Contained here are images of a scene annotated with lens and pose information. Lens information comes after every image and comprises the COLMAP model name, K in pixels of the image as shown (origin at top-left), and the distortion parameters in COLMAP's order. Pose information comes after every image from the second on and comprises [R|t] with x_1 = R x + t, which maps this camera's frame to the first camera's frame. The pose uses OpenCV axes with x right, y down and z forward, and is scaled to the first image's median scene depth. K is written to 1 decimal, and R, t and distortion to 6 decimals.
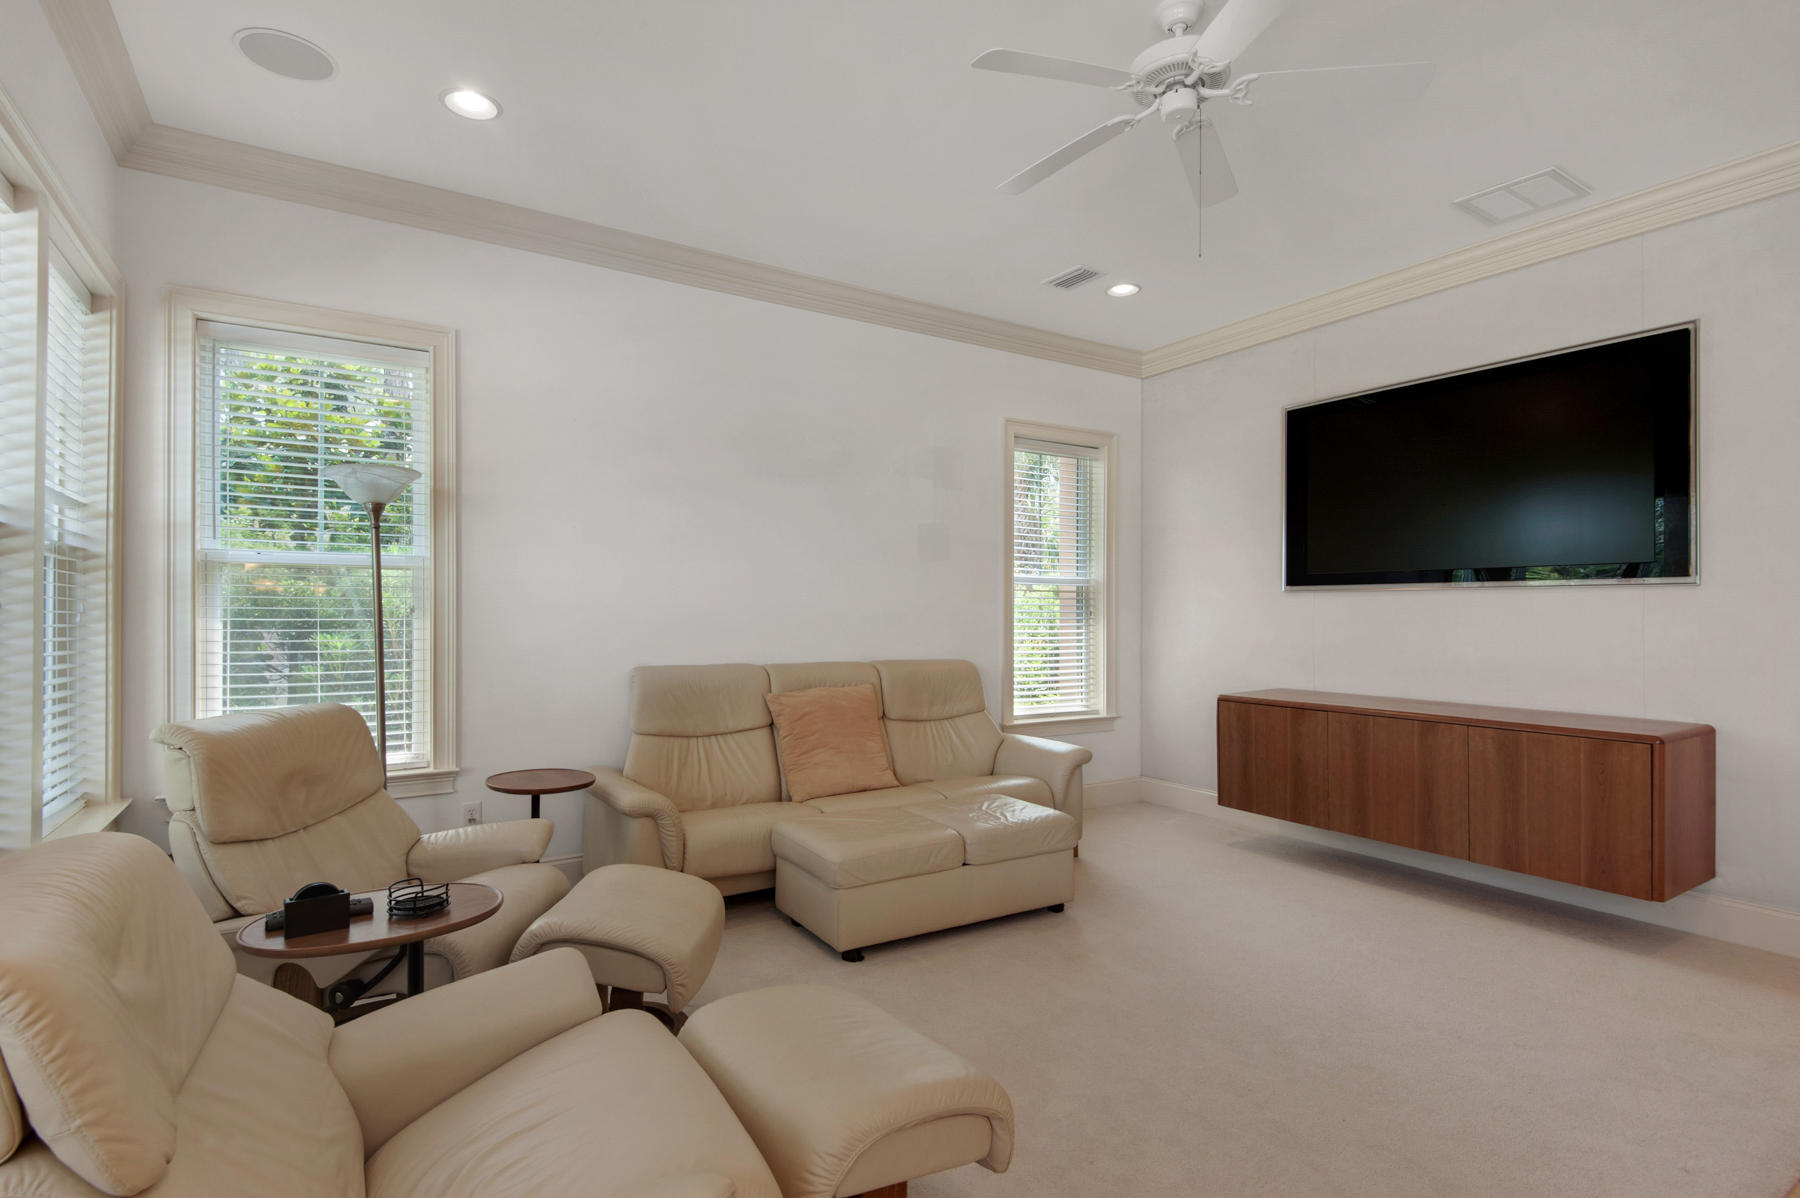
lens RADIAL K [[889.2, 0, 900.0], [0, 889.2, 599.0], [0, 0, 1]] dist [0.003842, -0.000414]
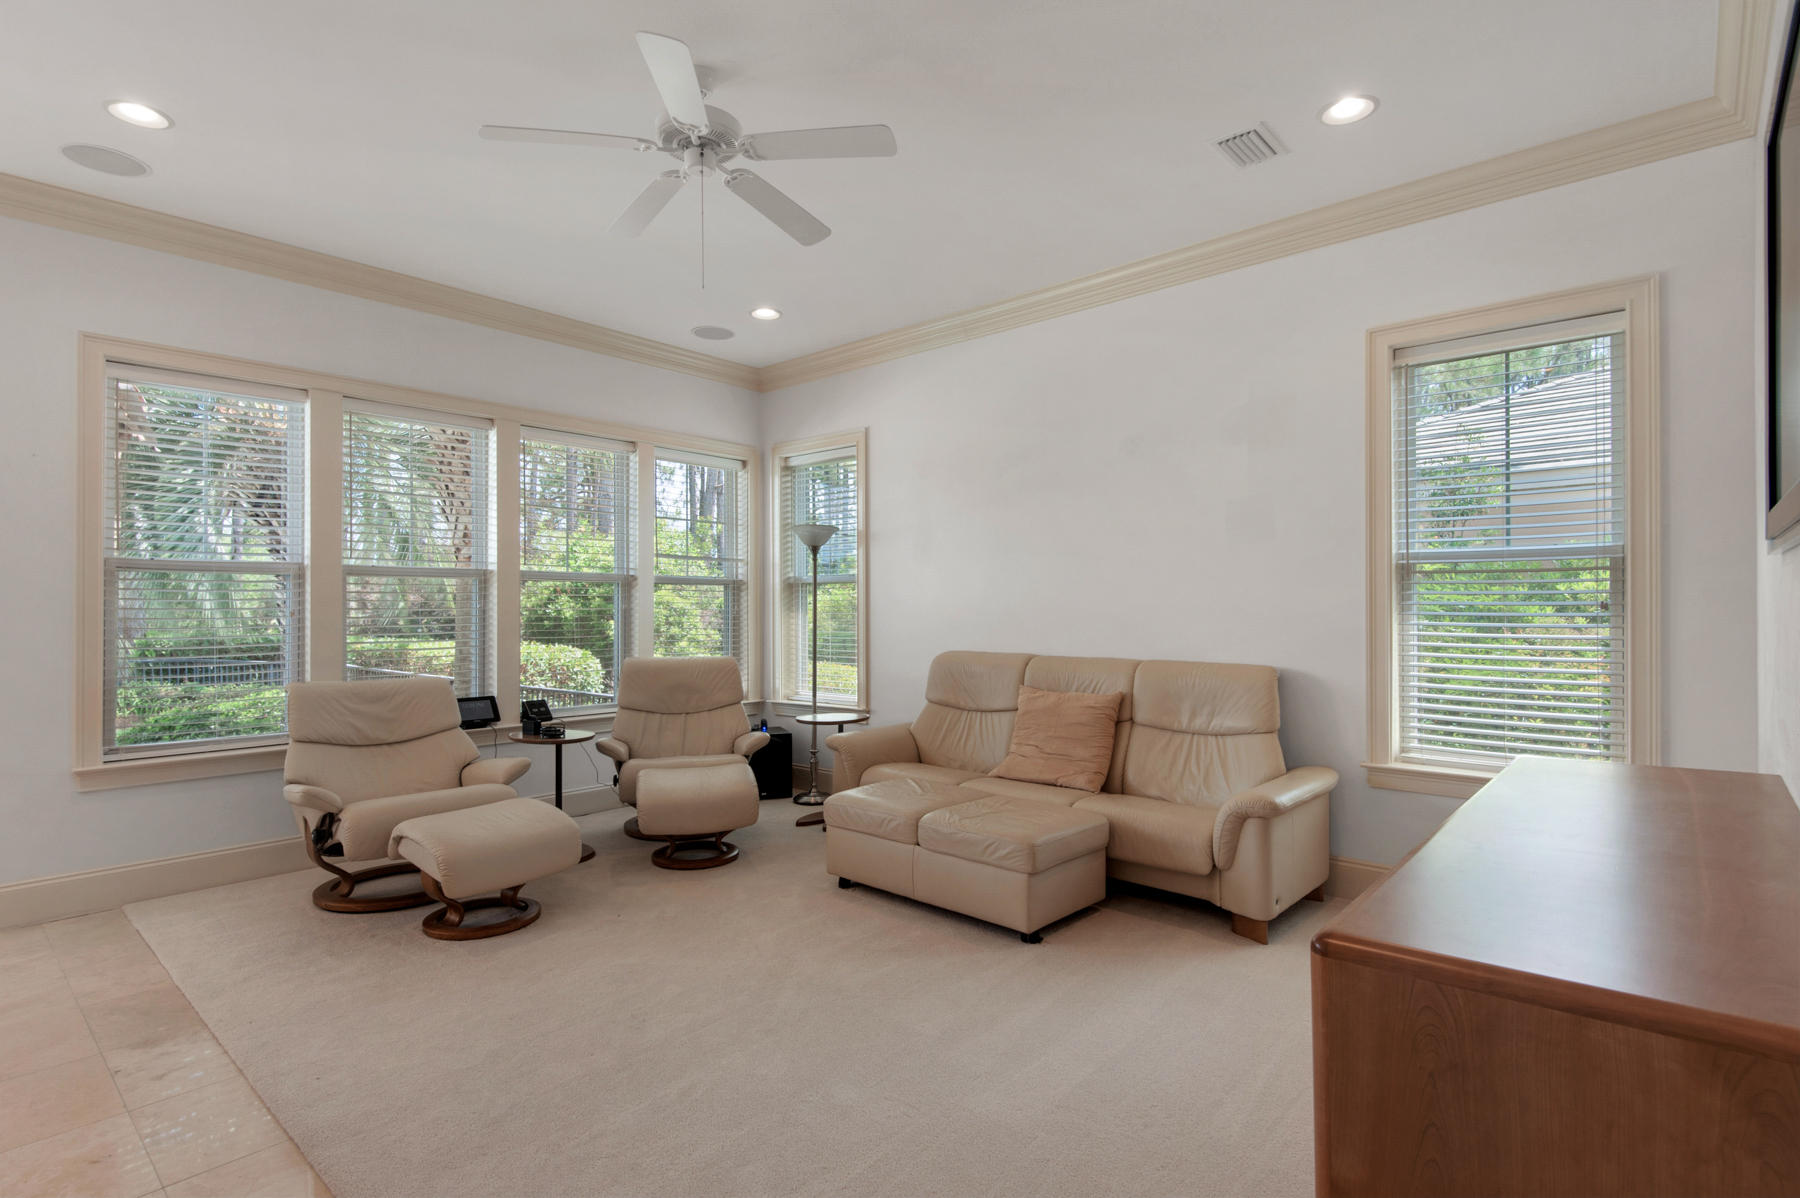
lens RADIAL K [[889.2, 0, 900.0], [0, 889.2, 599.0], [0, 0, 1]] dist [0.003842, -0.000414]
pose [[0.256640, -0.015423, -0.966384, 0.810823], [0.015691, 0.999807, -0.011790, 0.014598], [0.966380, -0.012138, 0.256833, 0.526183]]
